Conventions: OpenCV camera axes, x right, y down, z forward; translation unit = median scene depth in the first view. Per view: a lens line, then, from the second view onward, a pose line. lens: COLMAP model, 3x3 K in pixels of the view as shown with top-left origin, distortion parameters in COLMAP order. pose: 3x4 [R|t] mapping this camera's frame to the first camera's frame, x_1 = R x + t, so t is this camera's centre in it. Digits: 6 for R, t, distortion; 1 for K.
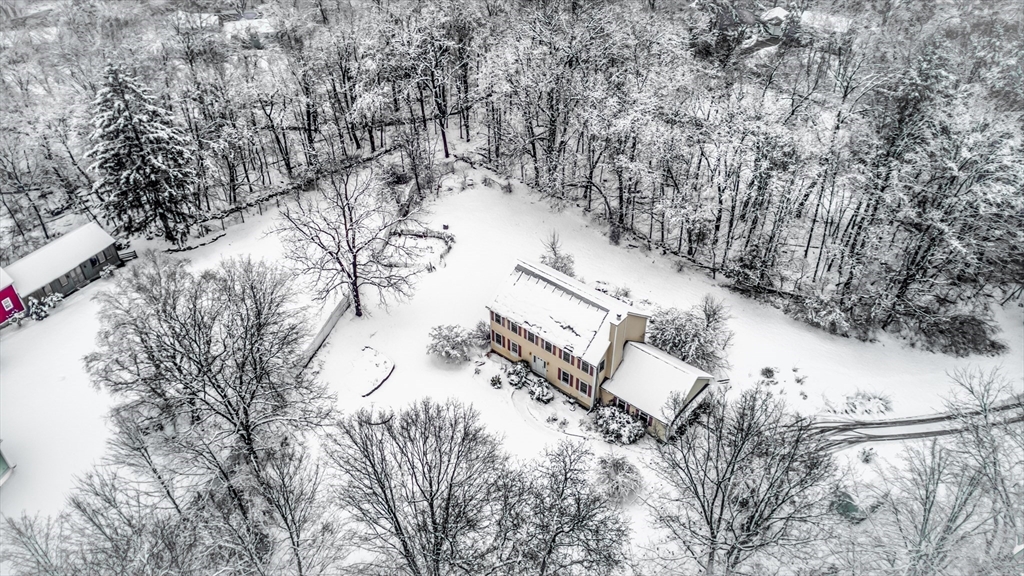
lens RADIAL K [[739.4, 0, 496.2], [0, 739.4, 282.3], [0, 0, 1]] dist [-0.000915, -0.047304]
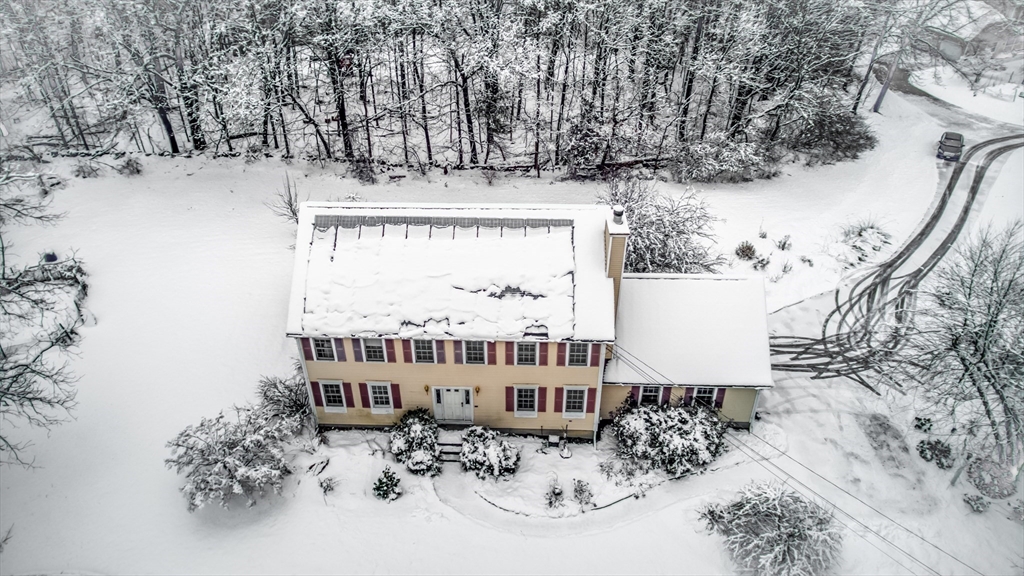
lens RADIAL K [[739.4, 0, 496.2], [0, 739.4, 282.3], [0, 0, 1]] dist [-0.000915, -0.047304]
pose [[0.777805, -0.363321, 0.512852, -0.128234], [0.378938, 0.922084, 0.078527, 0.018474], [-0.501423, 0.133260, 0.854878, 0.602603]]
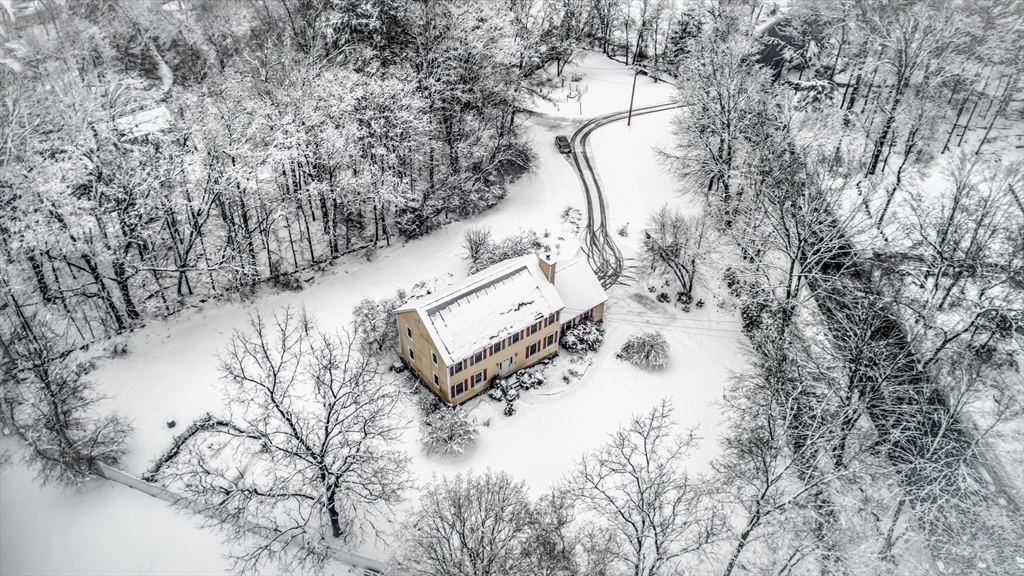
lens RADIAL K [[739.4, 0, 496.2], [0, 739.4, 282.3], [0, 0, 1]] dist [-0.000915, -0.047304]
pose [[0.199785, -0.590917, 0.781603, -0.641785], [0.590594, 0.709121, 0.385156, -0.349145], [-0.781847, 0.384662, 0.490664, 0.507681]]
